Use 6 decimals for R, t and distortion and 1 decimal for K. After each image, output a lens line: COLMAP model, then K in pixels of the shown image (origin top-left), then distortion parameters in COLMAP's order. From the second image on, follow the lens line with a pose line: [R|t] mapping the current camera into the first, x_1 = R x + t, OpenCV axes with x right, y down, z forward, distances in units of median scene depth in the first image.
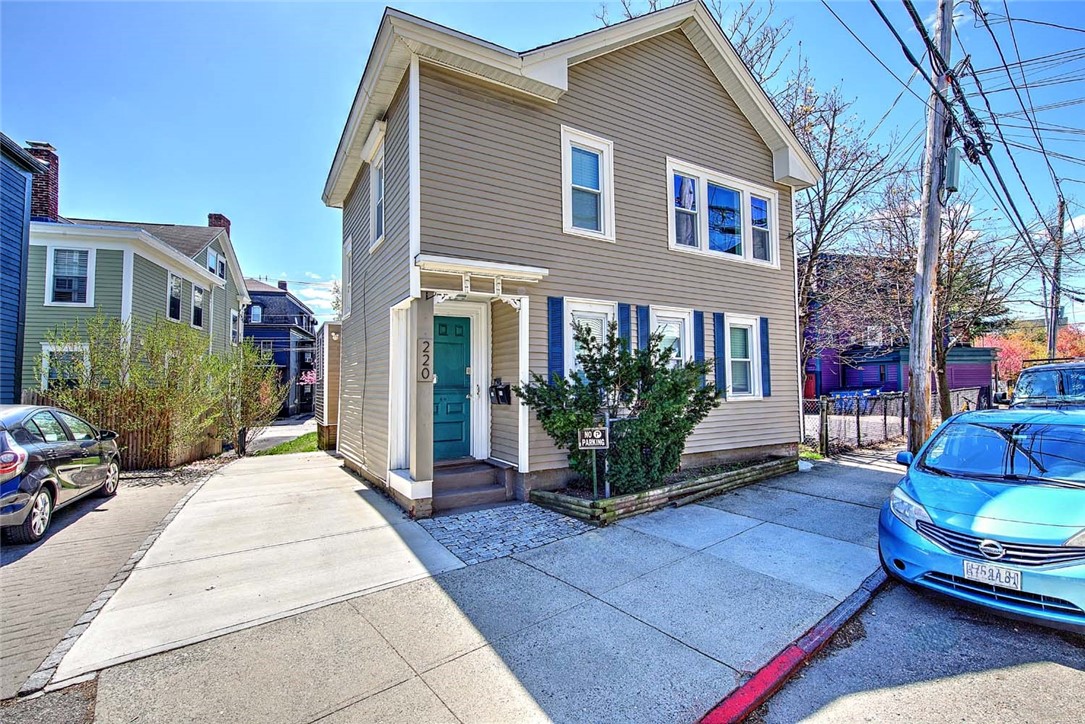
lens RADIAL K [[489.8, 0, 545.5], [0, 489.8, 360.3], [0, 0, 1]] dist [0.000932, 0.000065]
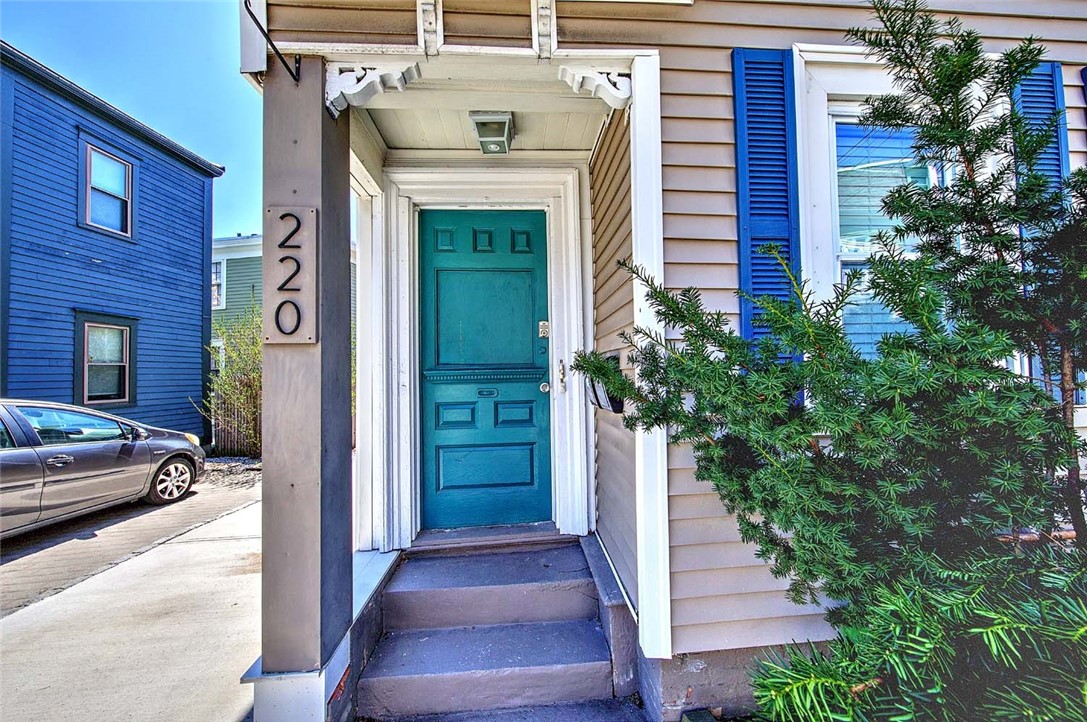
lens RADIAL K [[401.4, 0, 549.9], [0, 401.4, 359.5], [0, 0, 1]] dist [0.001855, 0.000085]
pose [[0.898158, -0.025526, -0.438931, 0.008418], [0.036972, 0.999162, 0.017548, 0.047650], [0.438115, -0.031989, 0.898349, 0.748232]]
